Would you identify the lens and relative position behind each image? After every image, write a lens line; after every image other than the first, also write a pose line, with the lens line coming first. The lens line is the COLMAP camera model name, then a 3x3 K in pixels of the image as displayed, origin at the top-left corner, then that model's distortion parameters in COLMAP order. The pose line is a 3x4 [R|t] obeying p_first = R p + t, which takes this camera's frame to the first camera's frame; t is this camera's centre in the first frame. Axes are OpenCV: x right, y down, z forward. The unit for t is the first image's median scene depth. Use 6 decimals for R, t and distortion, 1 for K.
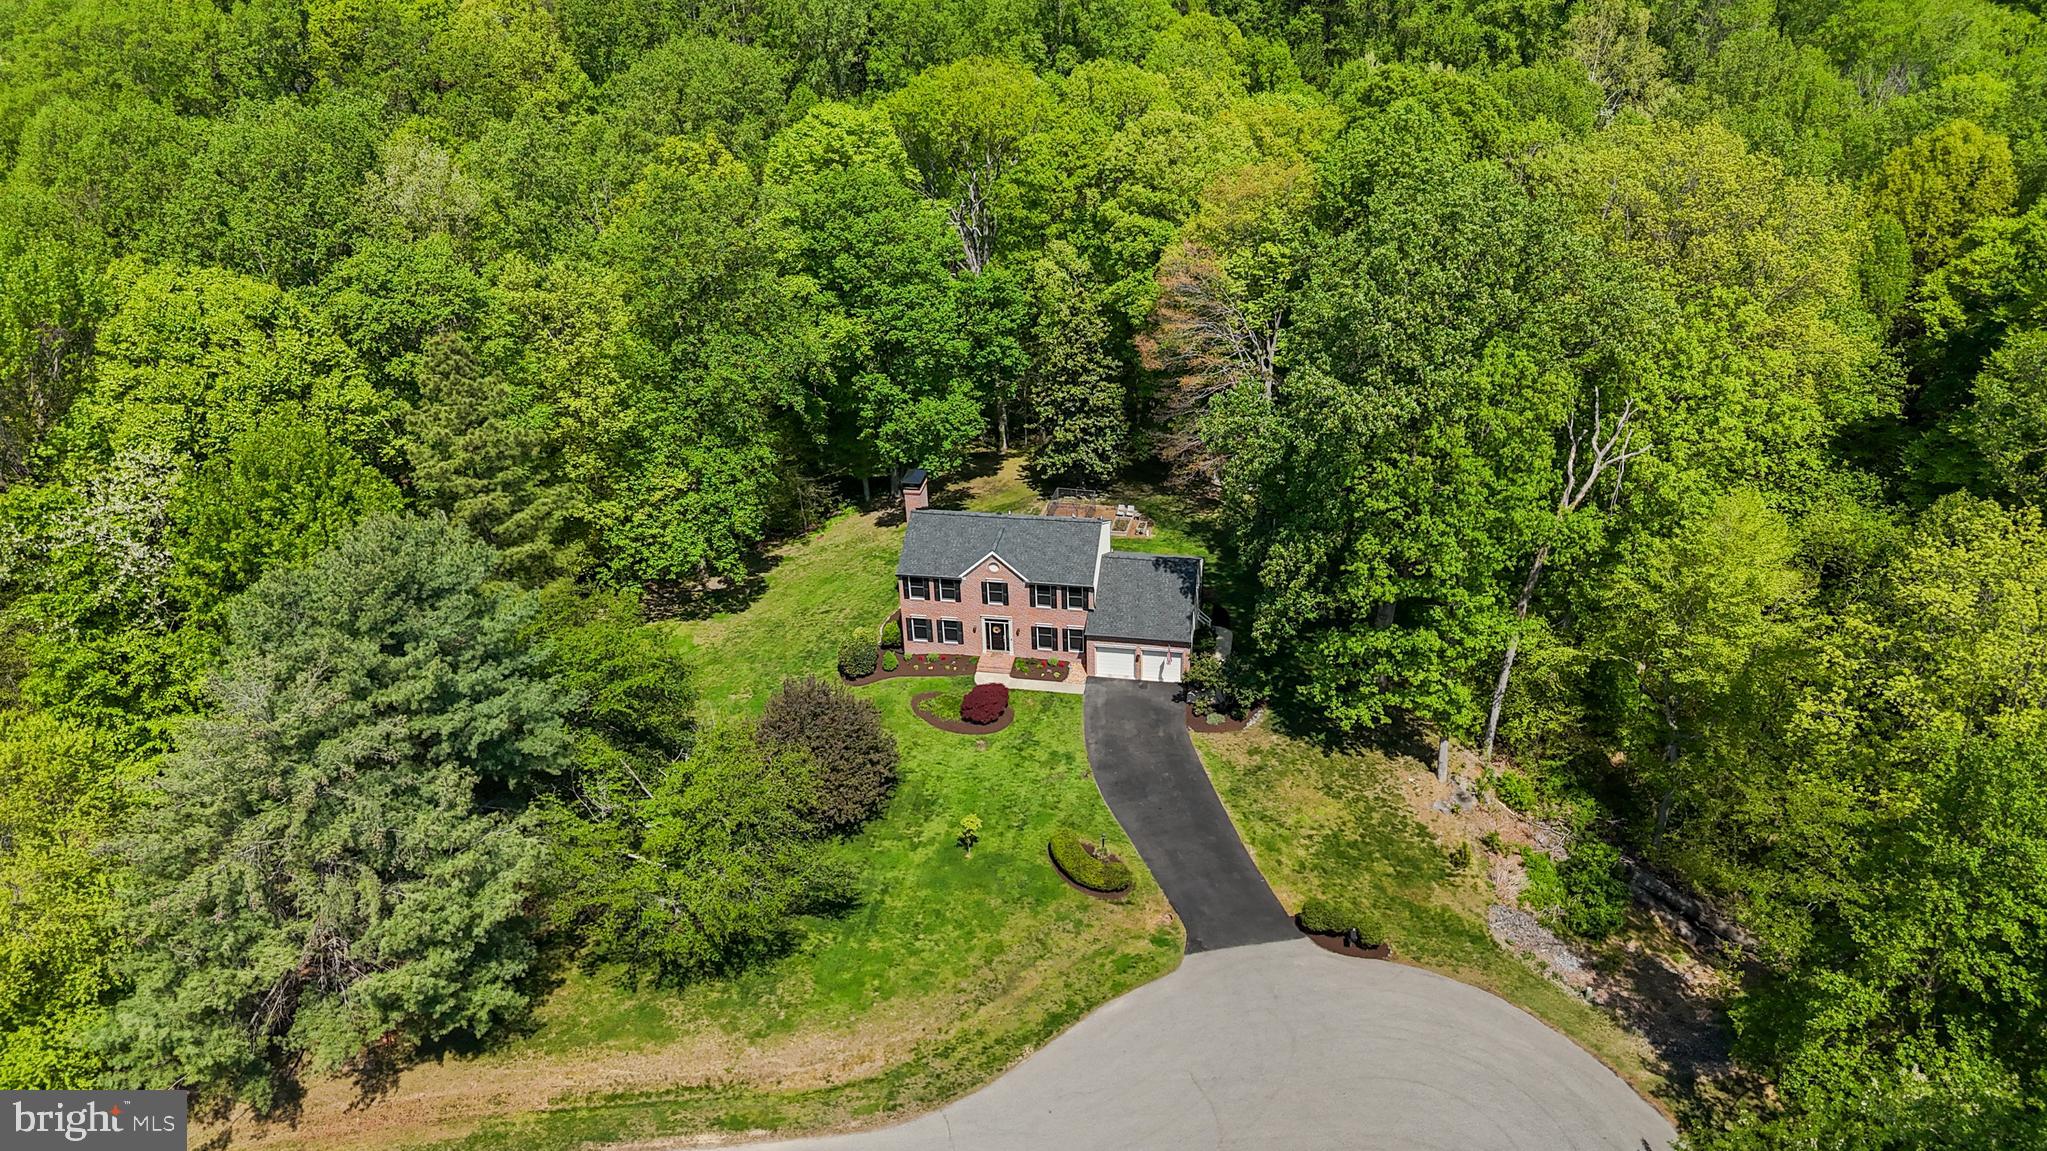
lens RADIAL K [[1512.7, 0, 1025.2], [0, 1512.7, 595.5], [0, 0, 1]] dist [0.071612, -0.076888]
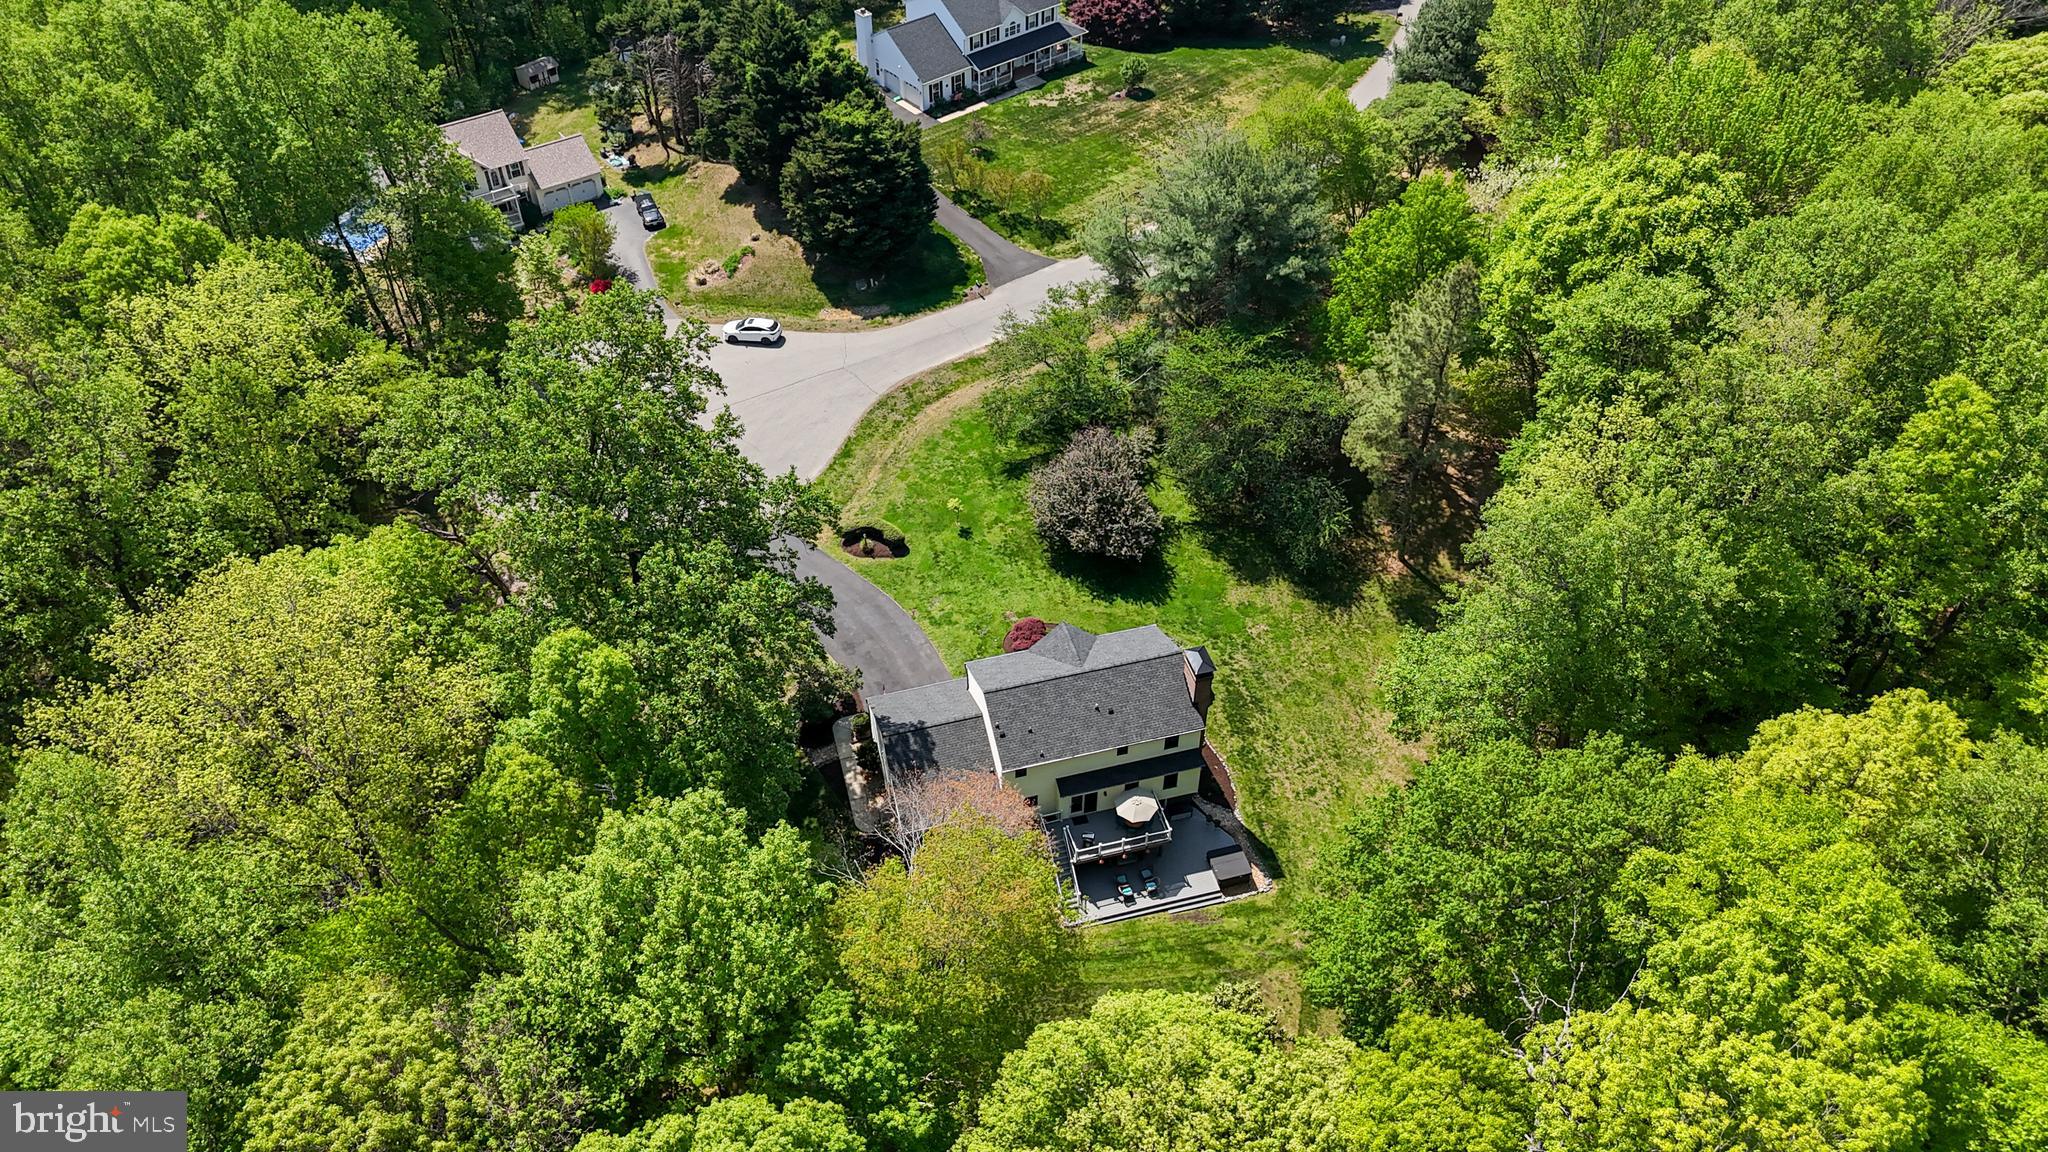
lens RADIAL K [[1513.5, 0, 1021.2], [0, 1513.5, 557.5], [0, 0, 1]] dist [0.071612, -0.076888]
pose [[-0.900099, 0.316703, -0.299201, 0.283083], [-0.201783, 0.305618, 0.930528, -0.948646], [0.386142, 0.897940, -0.211181, 1.130573]]
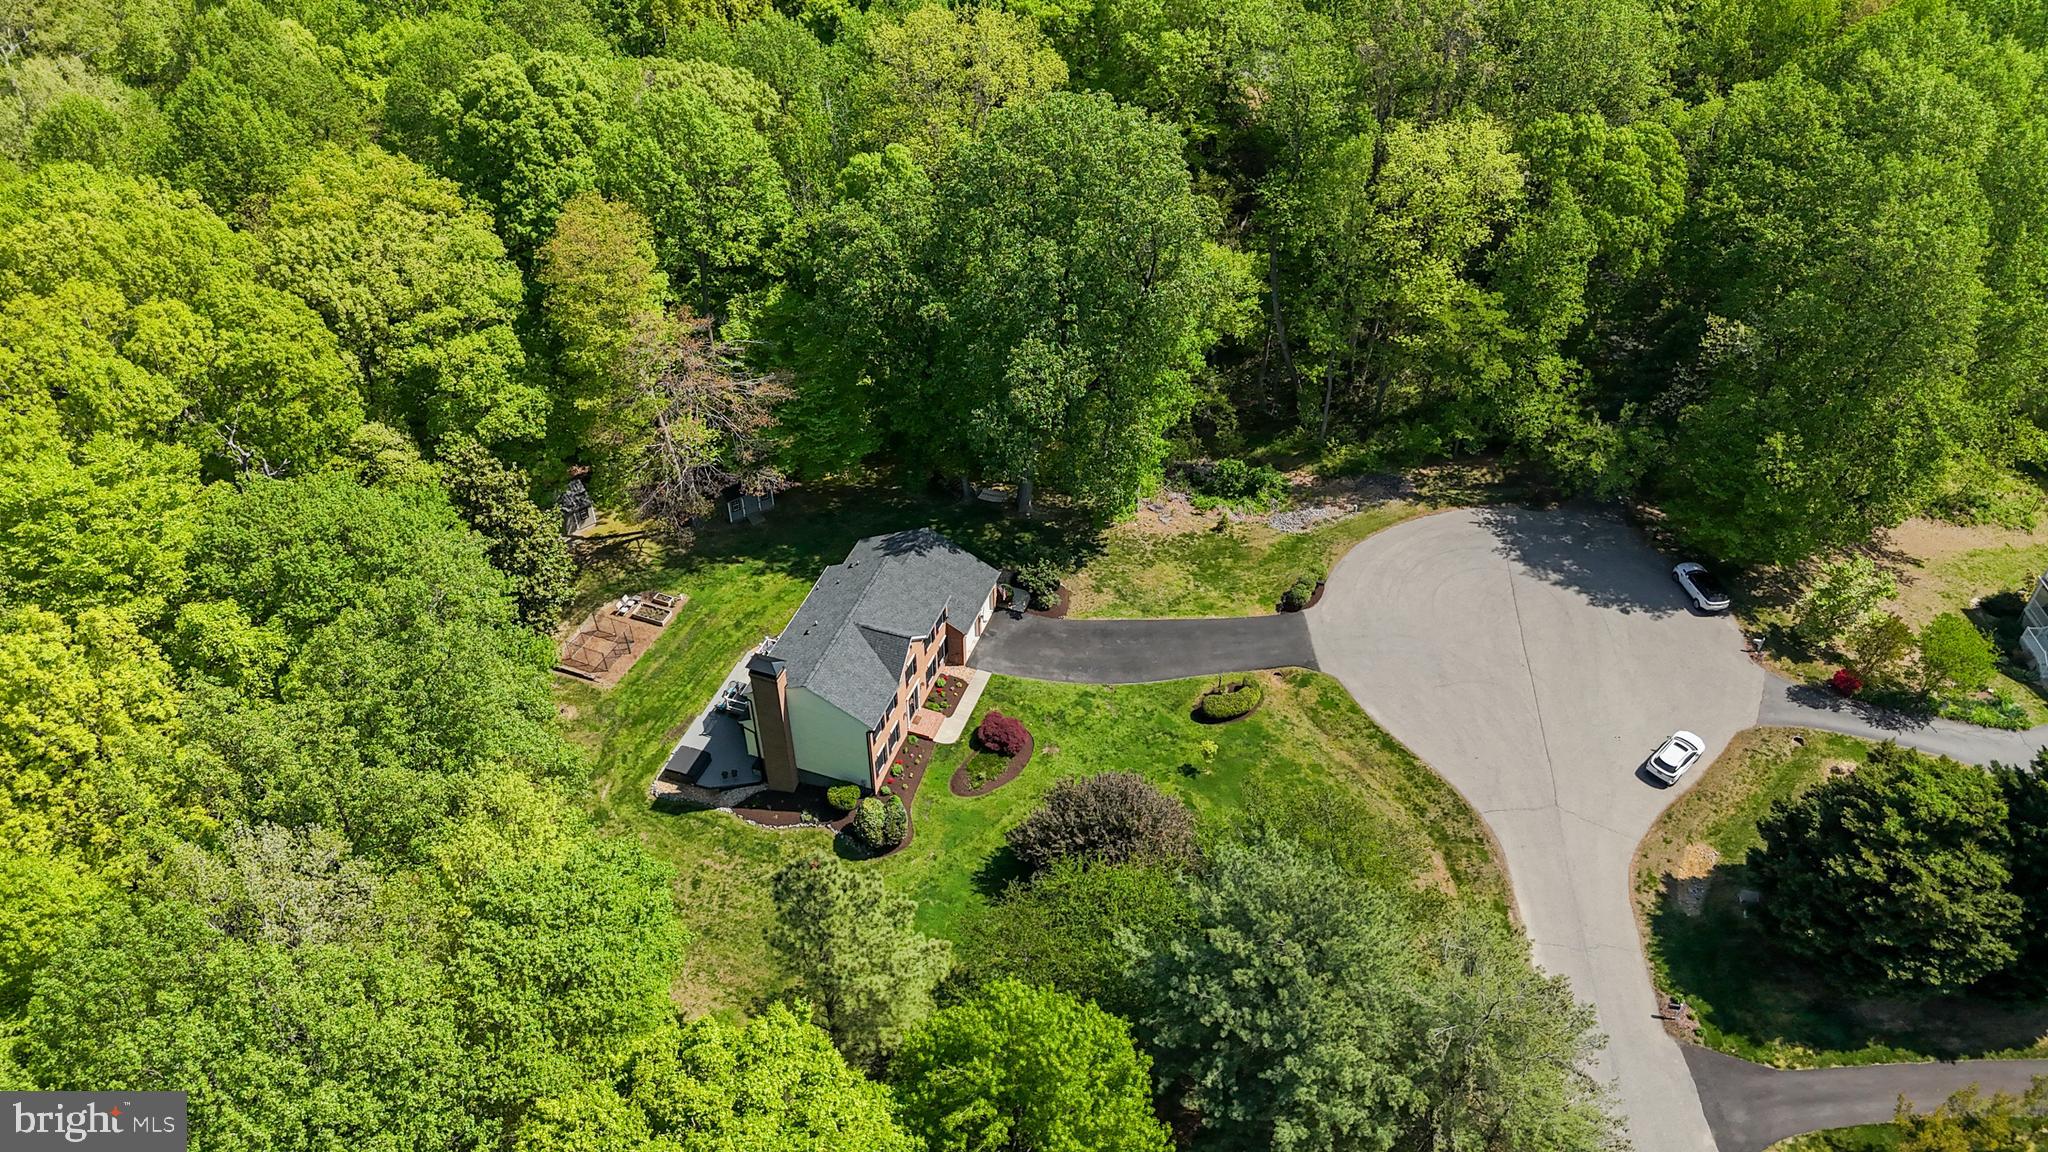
lens RADIAL K [[1513.5, 0, 1046.2], [0, 1513.5, 572.8], [0, 0, 1]] dist [0.071612, -0.076888]
pose [[0.152533, -0.639909, 0.753160, -0.723703], [0.489596, 0.710920, 0.504865, -0.513060], [-0.858504, 0.291736, 0.421735, 0.467947]]
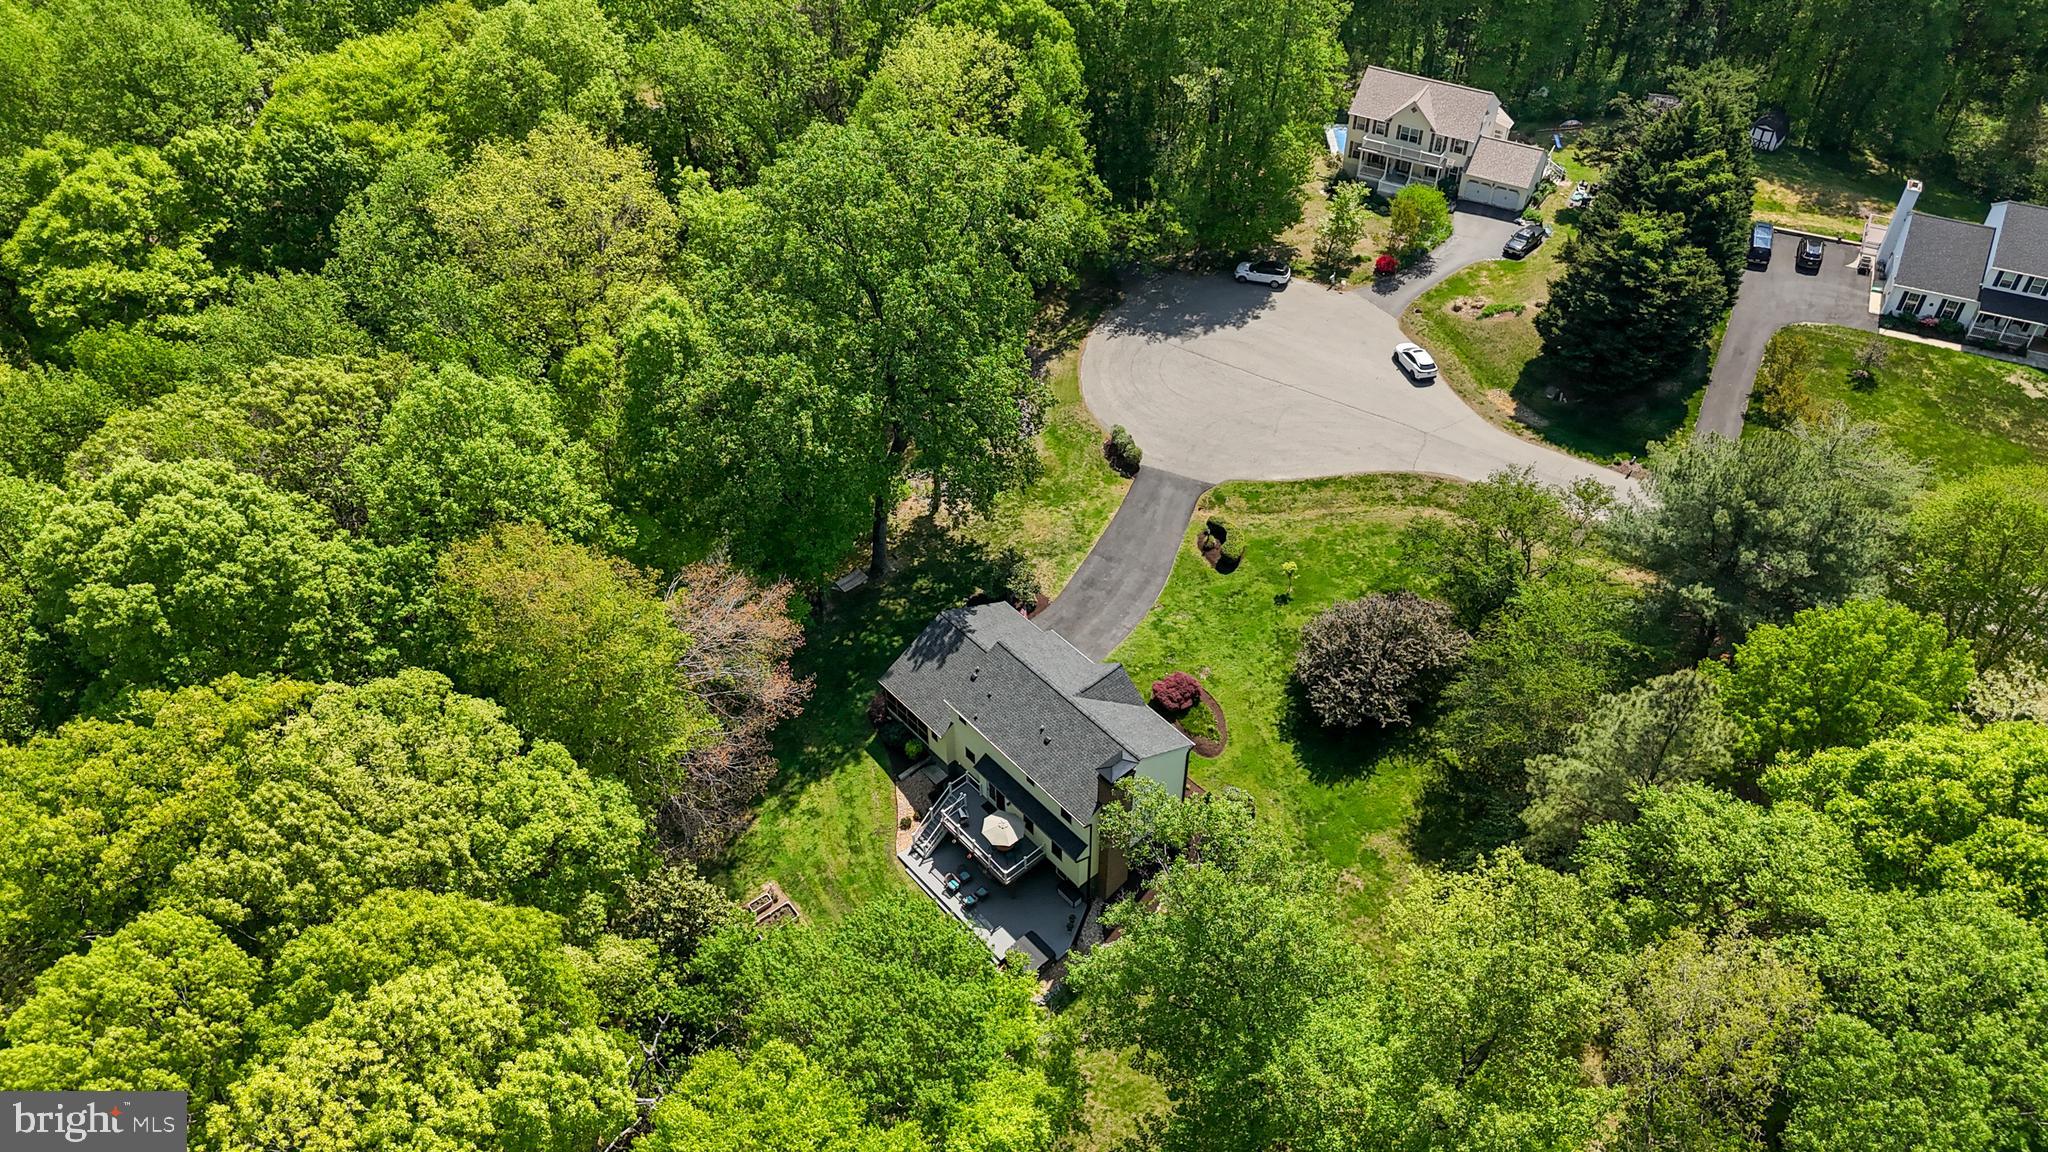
lens RADIAL K [[1513.5, 0, 1034.0], [0, 1513.5, 538.6], [0, 0, 1]] dist [0.071612, -0.076888]
pose [[-0.783987, -0.393588, 0.480056, -0.407028], [0.339896, 0.374937, 0.862493, -0.903328], [-0.519457, 0.839352, -0.160166, 1.087319]]
